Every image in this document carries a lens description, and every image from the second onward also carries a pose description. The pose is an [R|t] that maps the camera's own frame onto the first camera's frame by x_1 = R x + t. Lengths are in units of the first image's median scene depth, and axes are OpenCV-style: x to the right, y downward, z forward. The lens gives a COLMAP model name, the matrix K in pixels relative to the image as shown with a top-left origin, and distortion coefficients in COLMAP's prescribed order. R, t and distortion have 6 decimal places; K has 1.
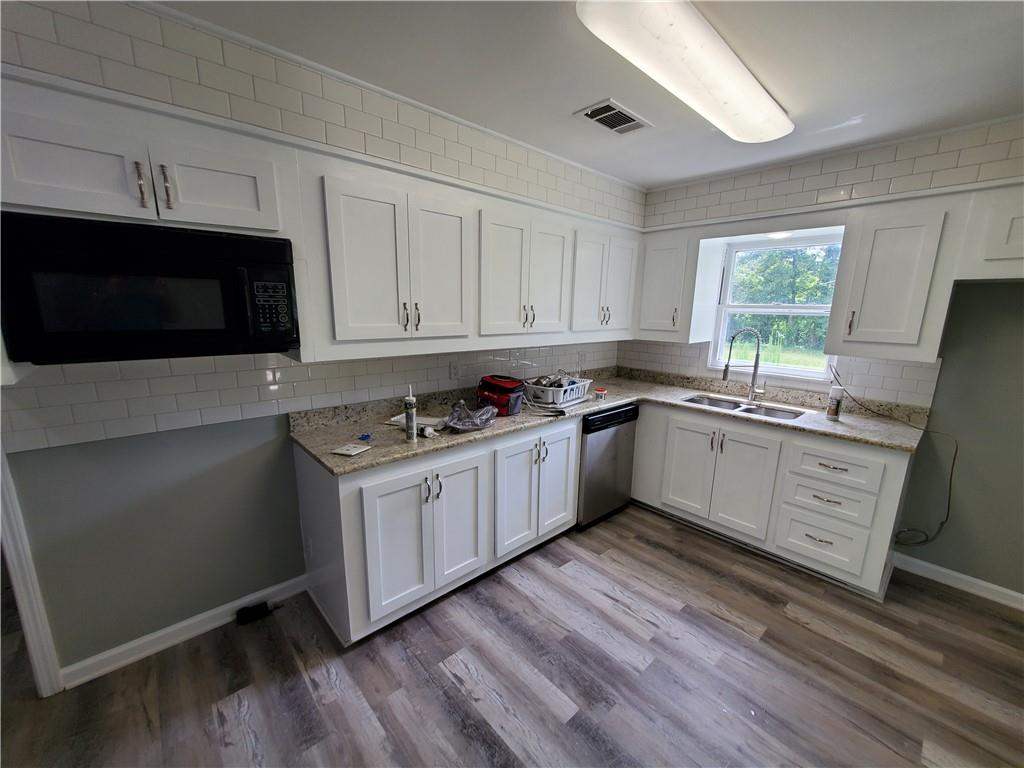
lens RADIAL K [[409.1, 0, 510.9], [0, 409.1, 392.0], [0, 0, 1]] dist [0.001985, -0.000524]
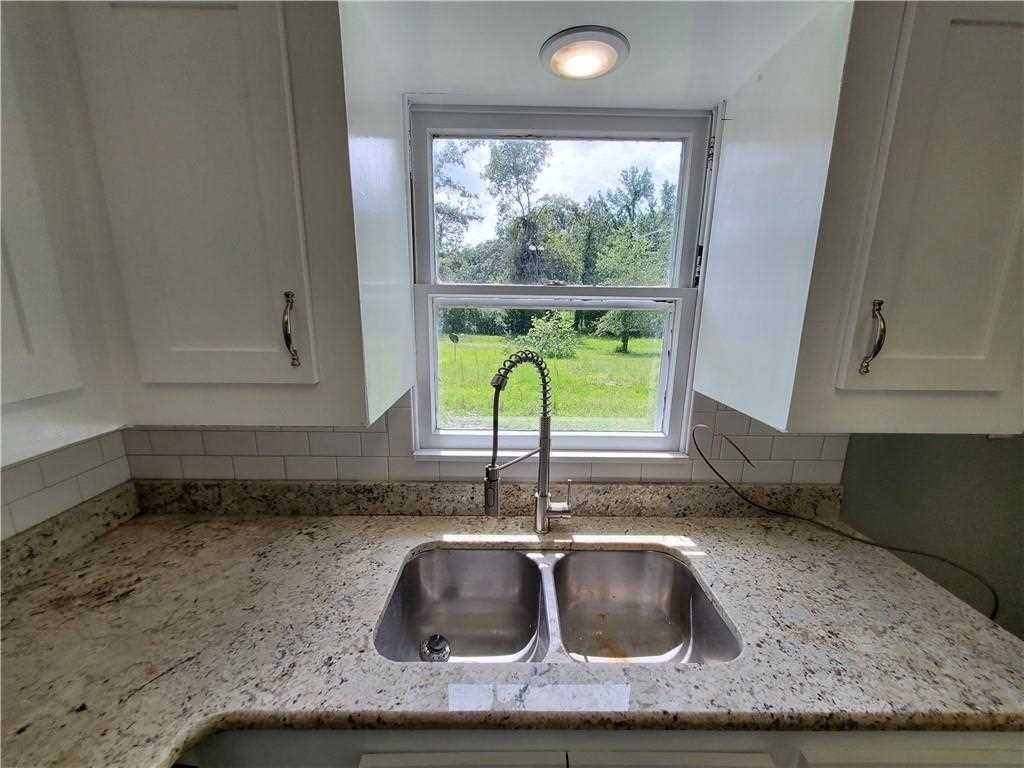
lens RADIAL K [[409.1, 0, 516.9], [0, 409.1, 390.0], [0, 0, 1]] dist [0.001985, -0.000524]
pose [[0.660066, -0.177592, 0.729914, 0.284429], [0.154434, 0.982979, 0.099508, -0.140792], [-0.735162, 0.047042, 0.676257, 0.685491]]
